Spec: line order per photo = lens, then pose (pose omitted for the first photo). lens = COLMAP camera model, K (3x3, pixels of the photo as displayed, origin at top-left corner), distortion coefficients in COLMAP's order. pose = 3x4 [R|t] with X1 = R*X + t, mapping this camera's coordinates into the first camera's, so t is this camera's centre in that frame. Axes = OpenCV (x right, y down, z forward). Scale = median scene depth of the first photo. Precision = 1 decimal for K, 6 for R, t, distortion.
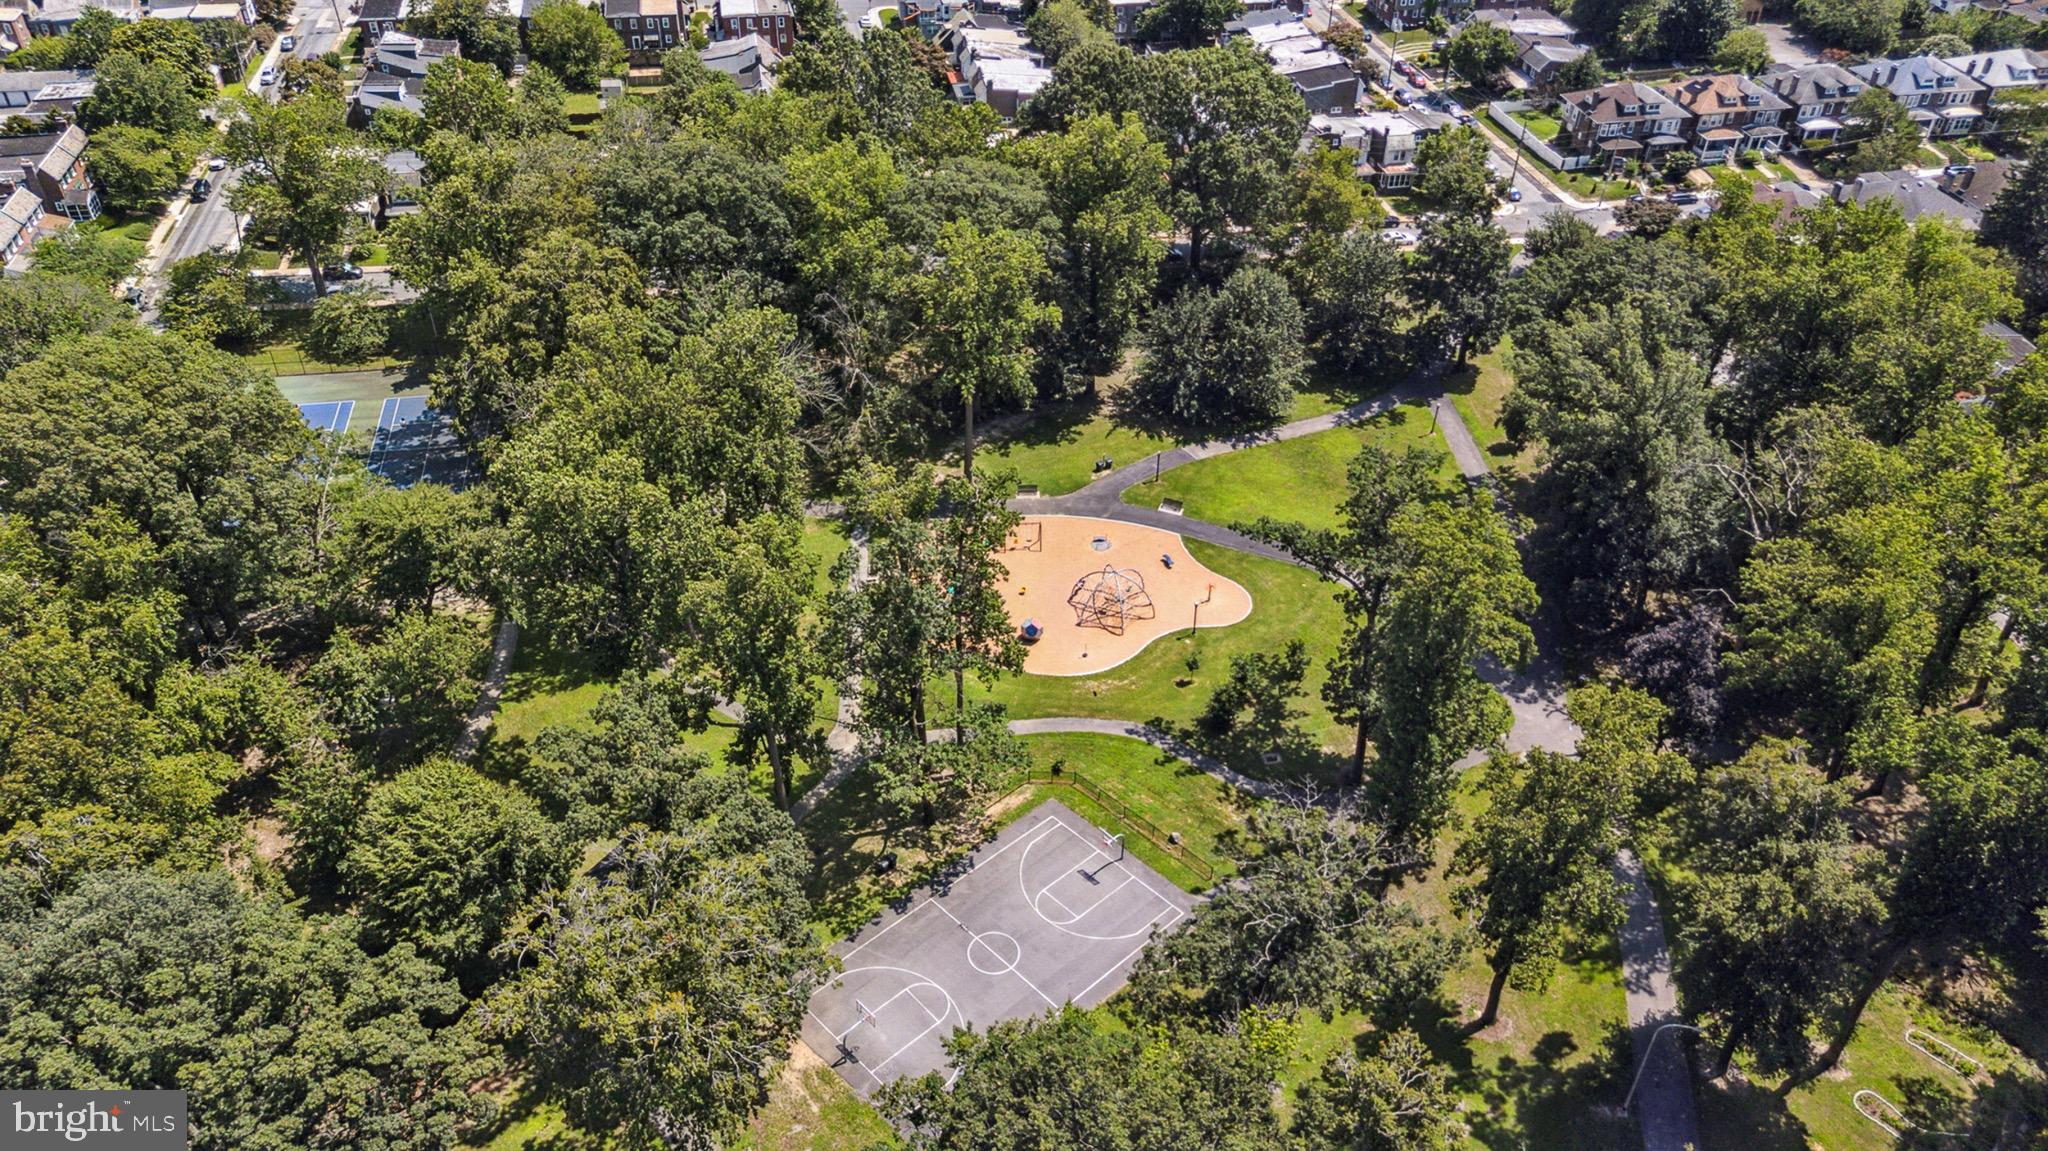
lens RADIAL K [[1517.5, 0, 1024.0], [0, 1517.5, 575.5], [0, 0, 1]] dist [0.085160, -0.082084]
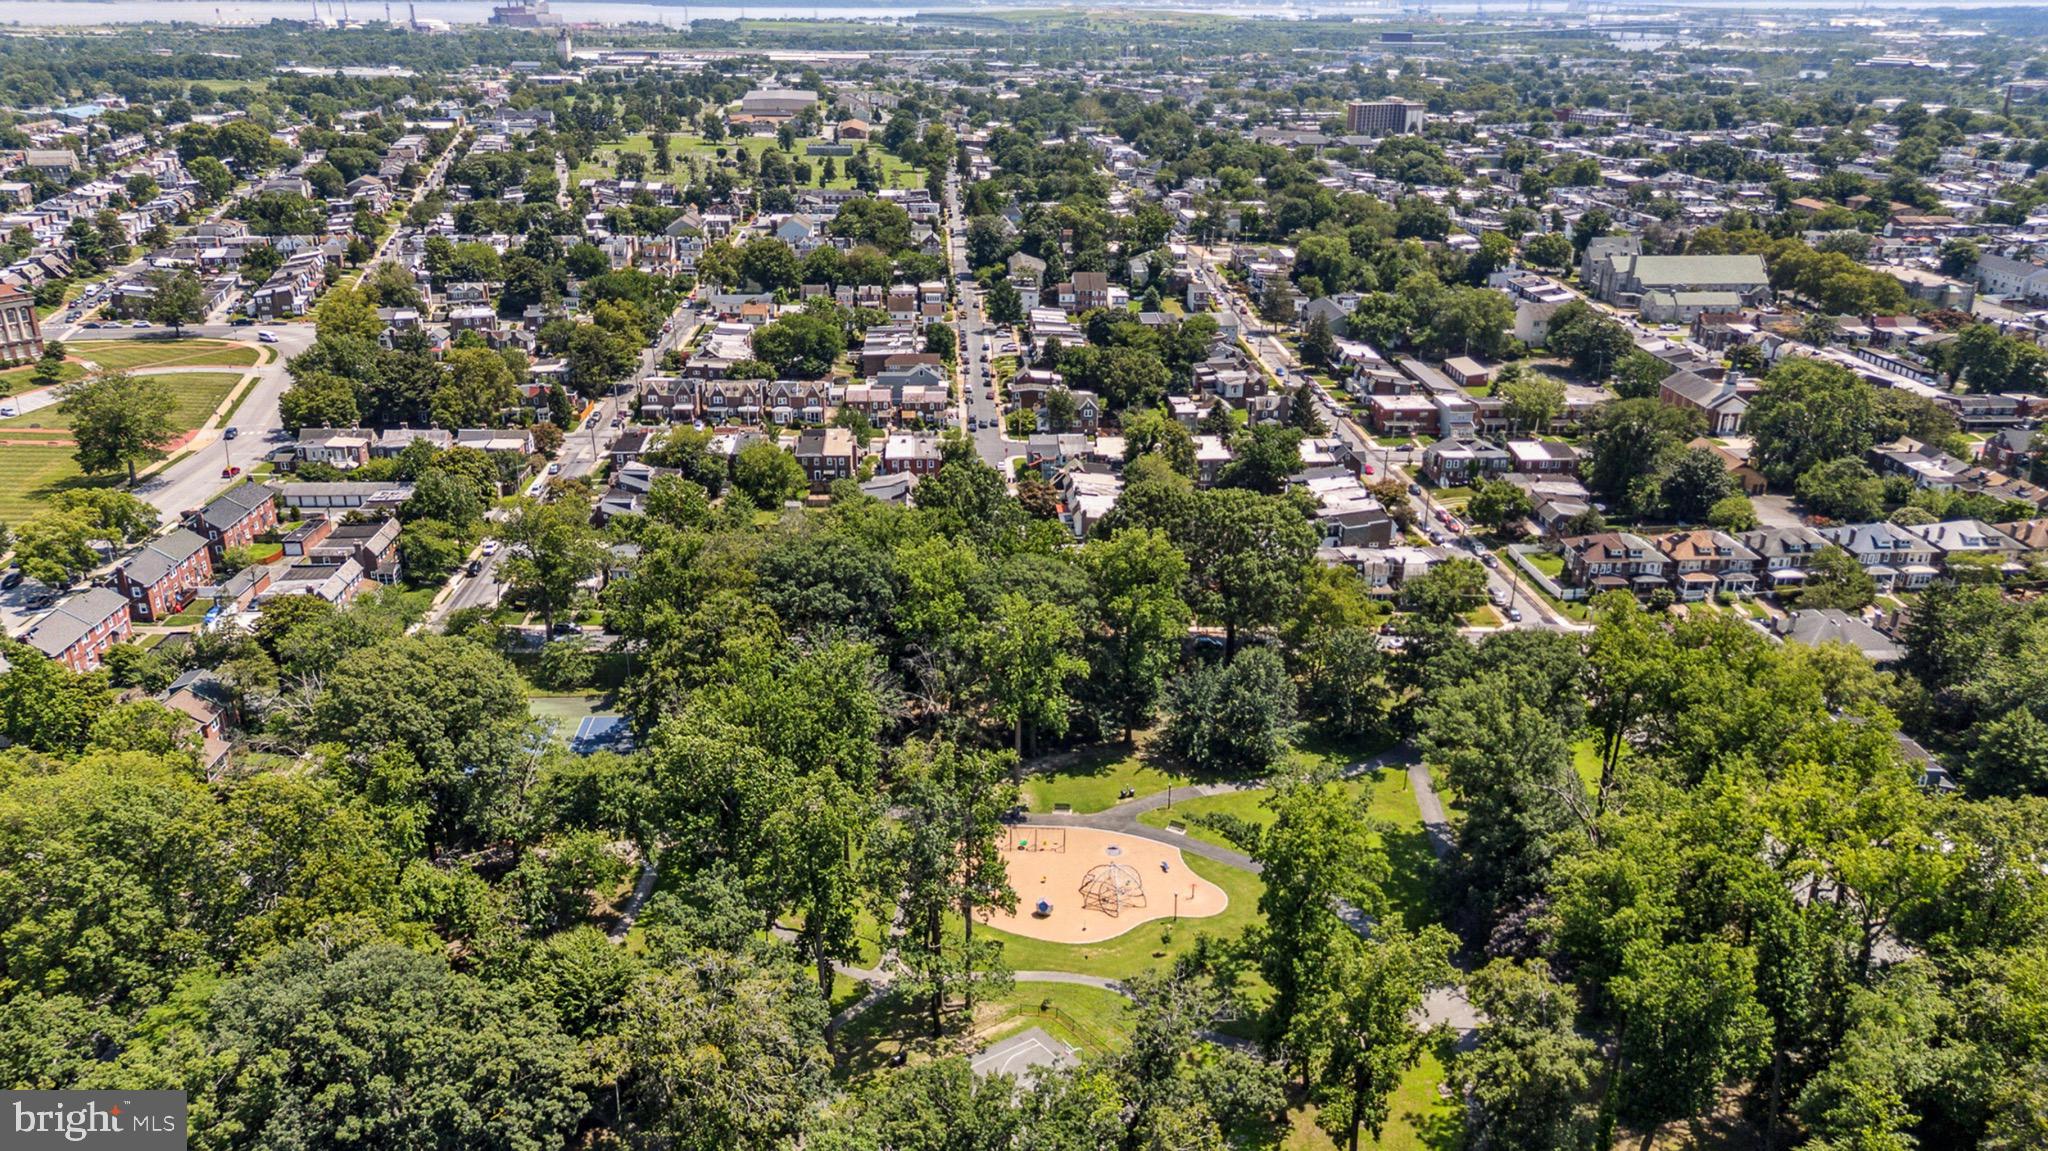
lens RADIAL K [[1702.2, 0, 1065.5], [0, 1702.2, 573.1], [0, 0, 1]] dist [0.255315, -0.752160]
pose [[0.991632, 0.038420, -0.123246, 0.159902], [-0.073047, 0.954146, -0.290292, 0.157272], [0.106441, 0.296866, 0.948968, -0.372275]]
